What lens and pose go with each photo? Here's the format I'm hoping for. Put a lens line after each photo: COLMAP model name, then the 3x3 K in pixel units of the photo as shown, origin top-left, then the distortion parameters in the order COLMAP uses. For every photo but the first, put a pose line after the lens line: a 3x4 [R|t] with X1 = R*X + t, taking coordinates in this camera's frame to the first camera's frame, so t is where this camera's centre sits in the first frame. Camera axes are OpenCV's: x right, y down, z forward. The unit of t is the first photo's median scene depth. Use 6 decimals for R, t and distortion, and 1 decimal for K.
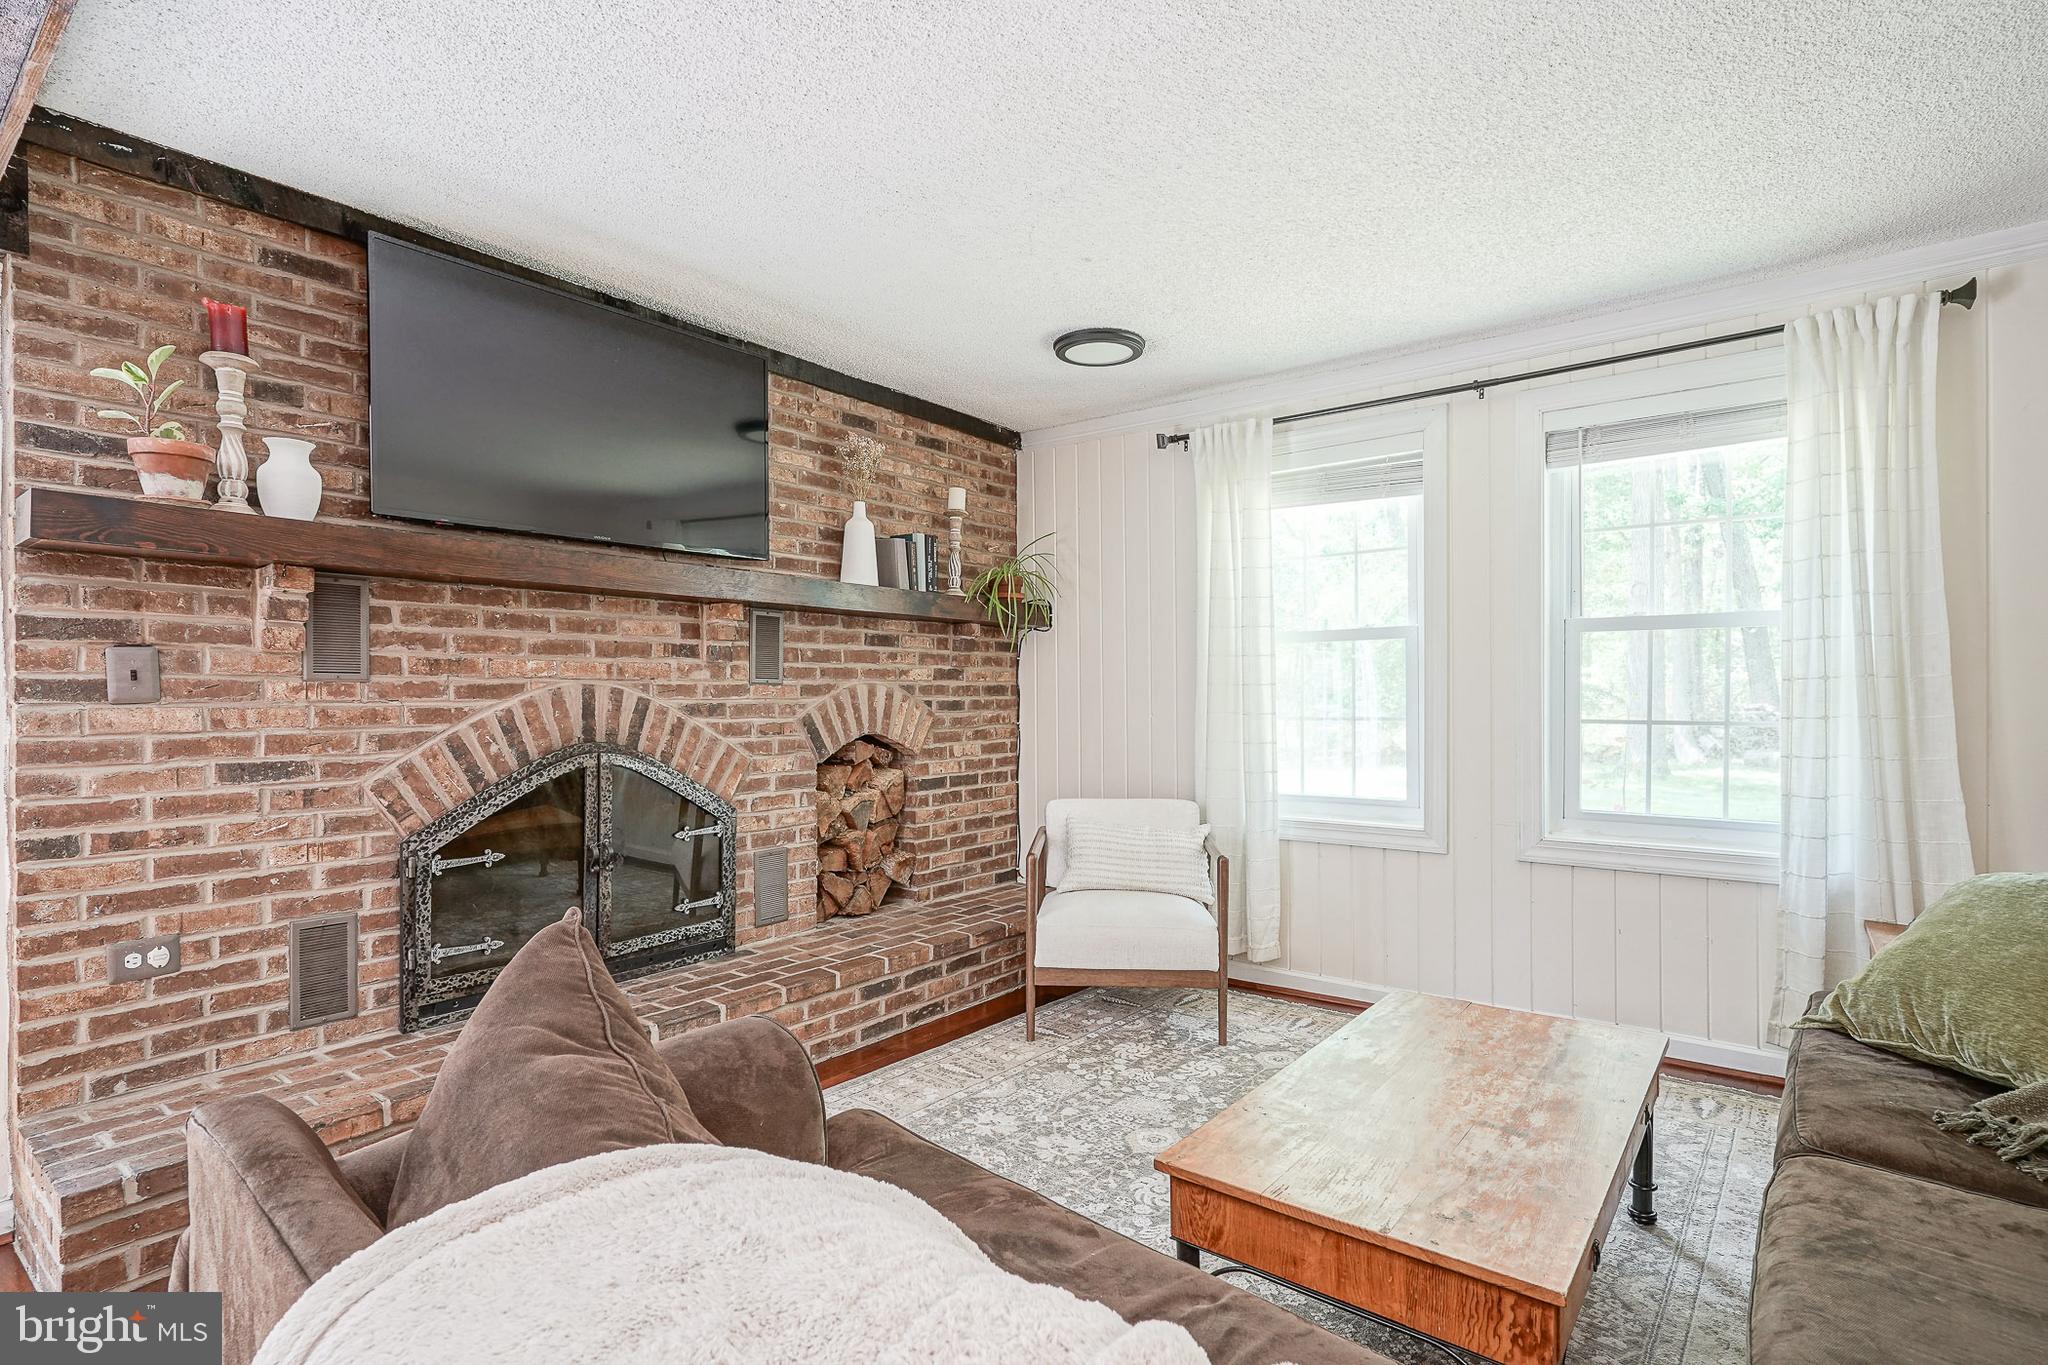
lens RADIAL K [[1003.6, 0, 1021.9], [0, 1003.6, 706.7], [0, 0, 1]] dist [-0.011311, 0.005364]
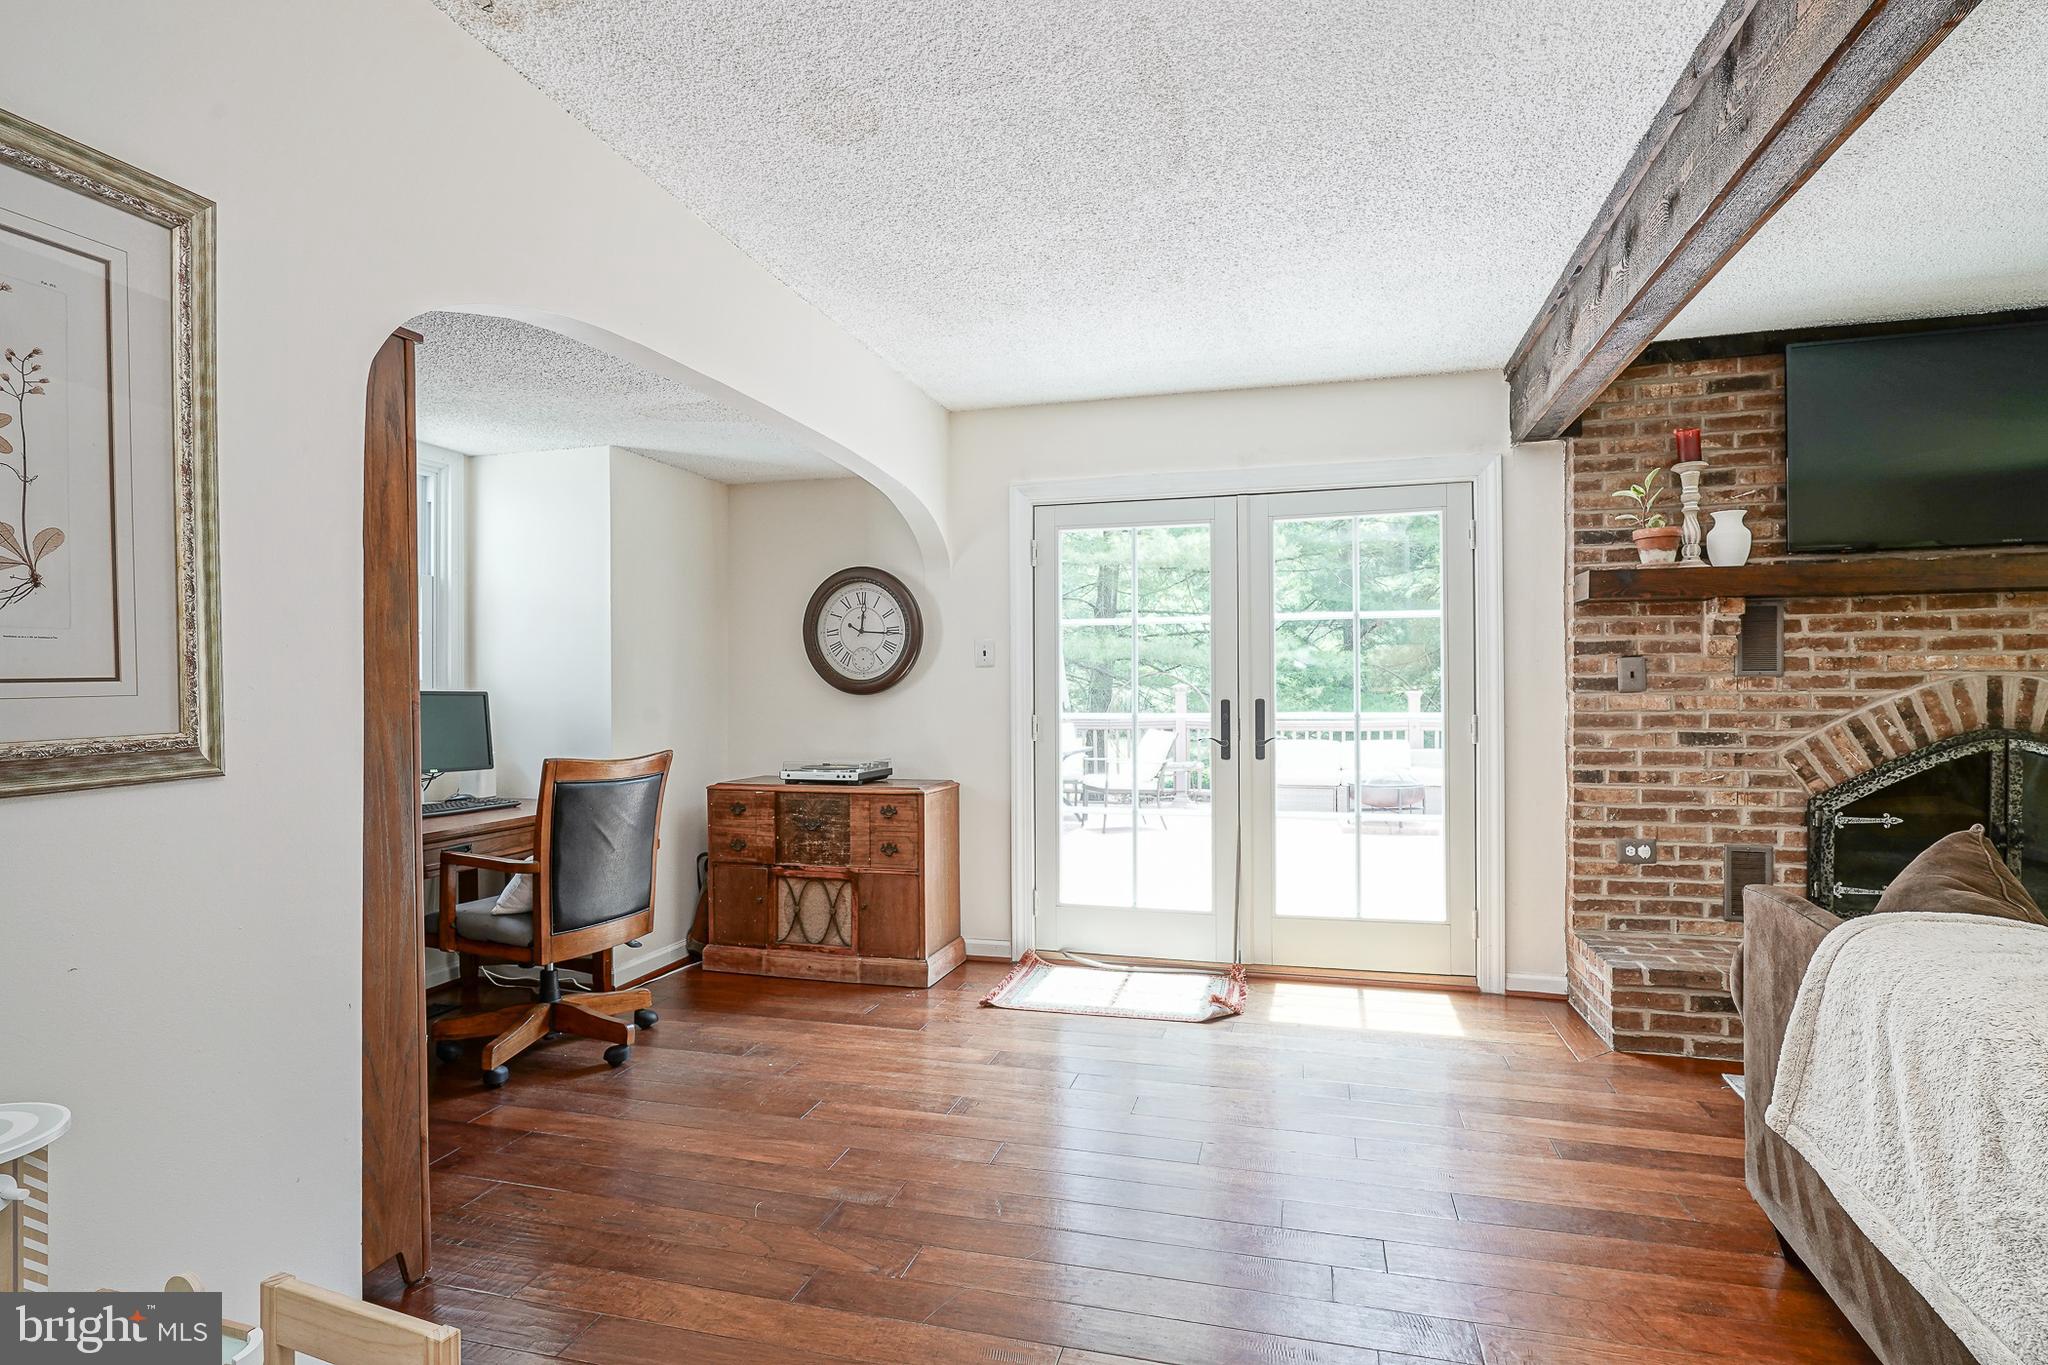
lens RADIAL K [[1003.6, 0, 1005.0], [0, 1003.6, 690.1], [0, 0, 1]] dist [-0.011311, 0.005364]
pose [[0.369378, 0.002123, -0.929277, 0.184693], [-0.005260, 0.999986, 0.000194, -0.001214], [0.929265, 0.004816, 0.369384, -0.416009]]
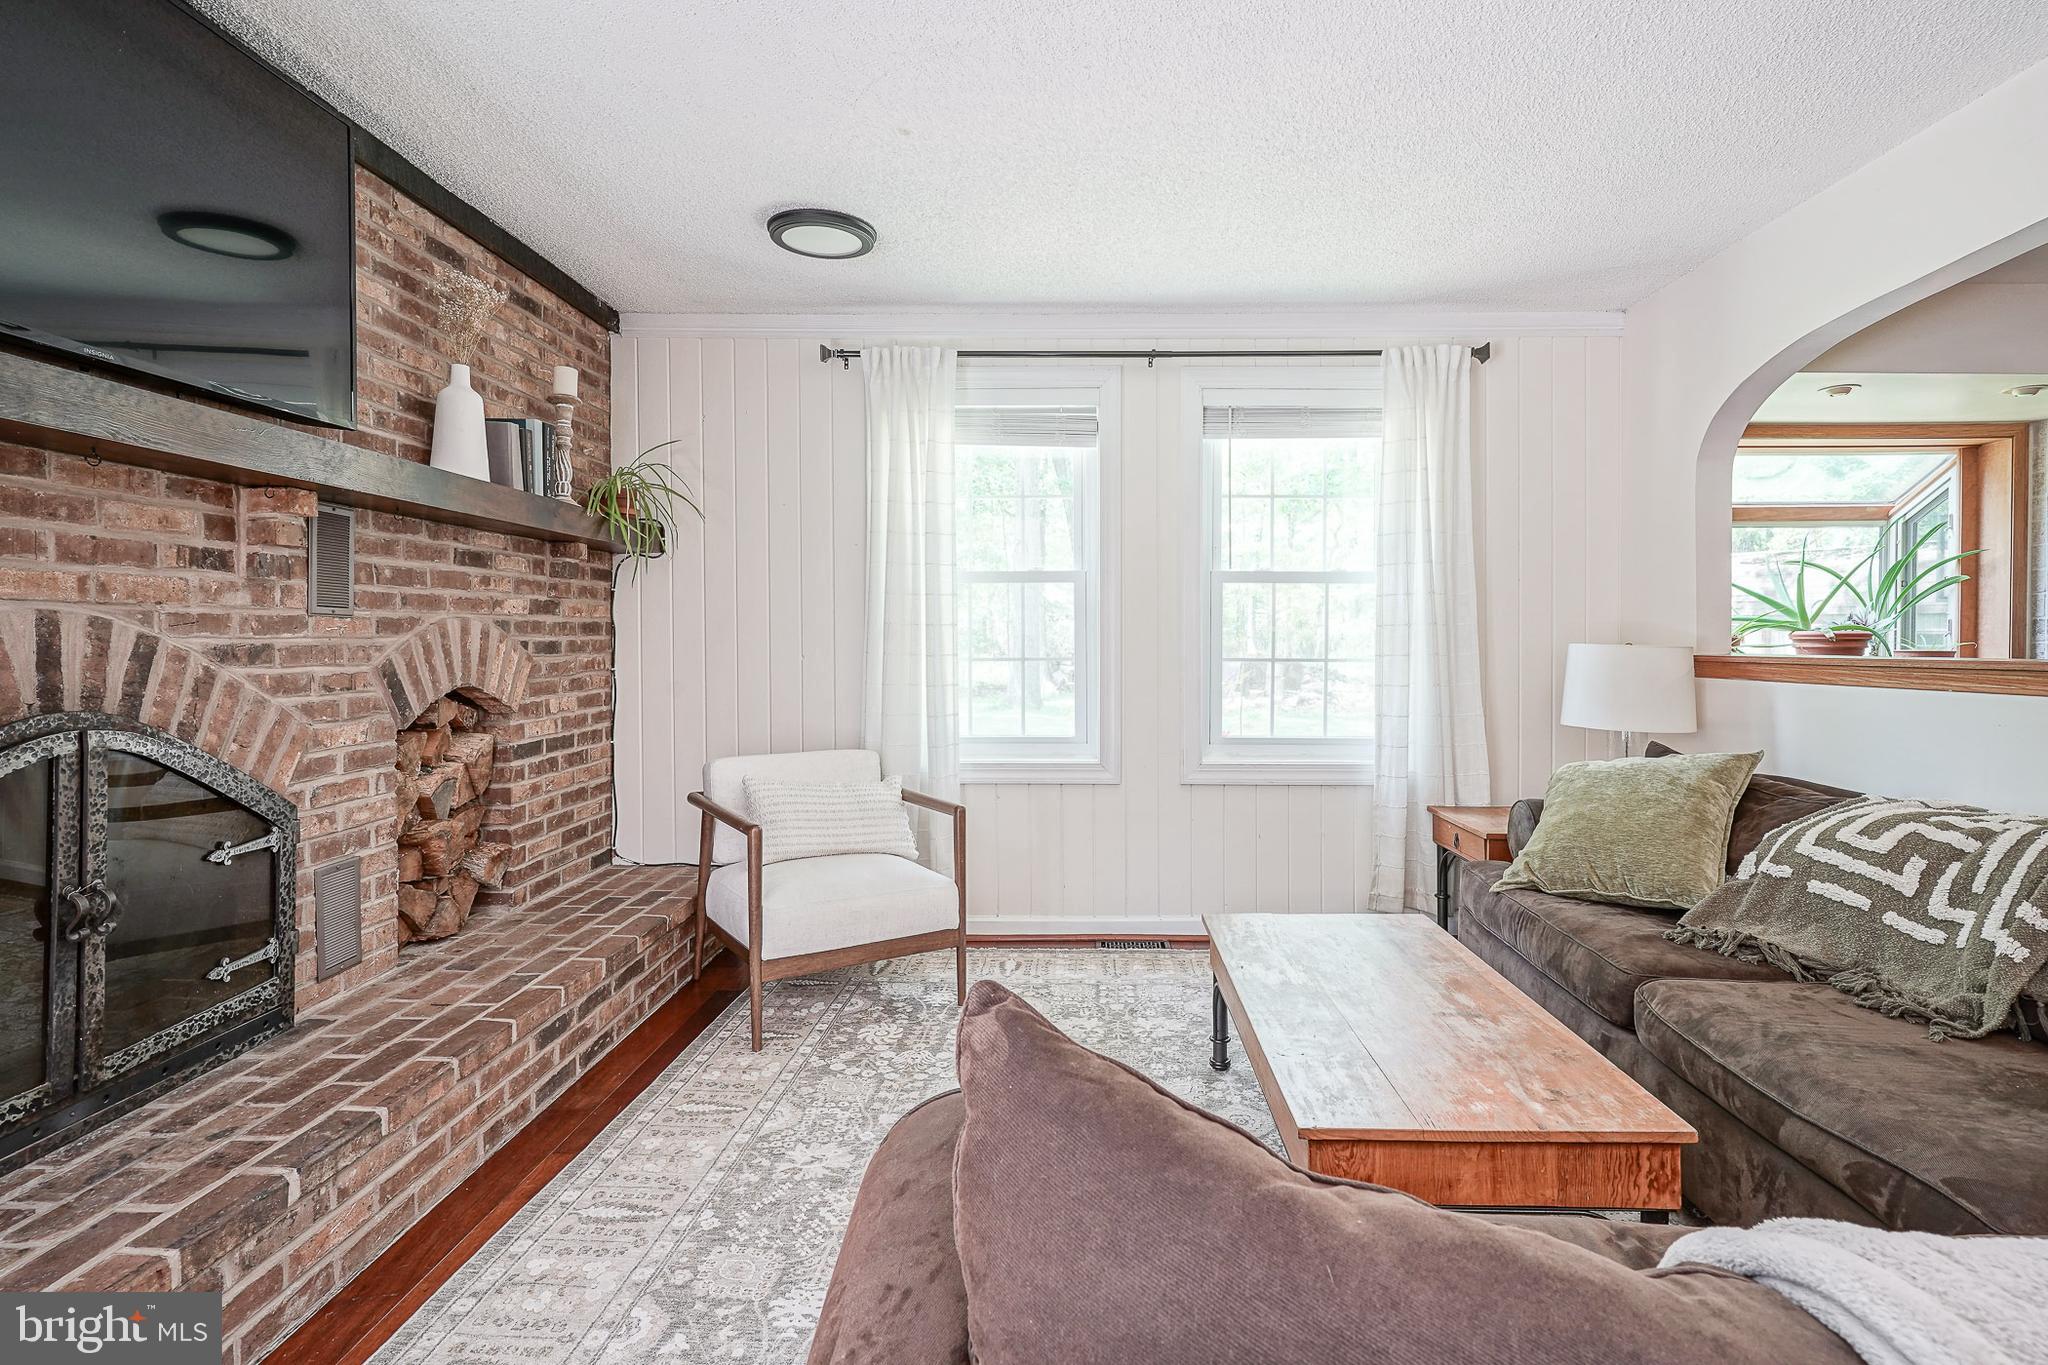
lens RADIAL K [[1003.6, 0, 1066.2], [0, 1003.6, 653.6], [0, 0, 1]] dist [-0.011311, 0.005364]
pose [[0.793016, -0.005128, 0.609180, -0.335603], [0.002433, 0.999983, 0.005250, 0.000873], [-0.609196, -0.002682, 0.793015, 0.214809]]
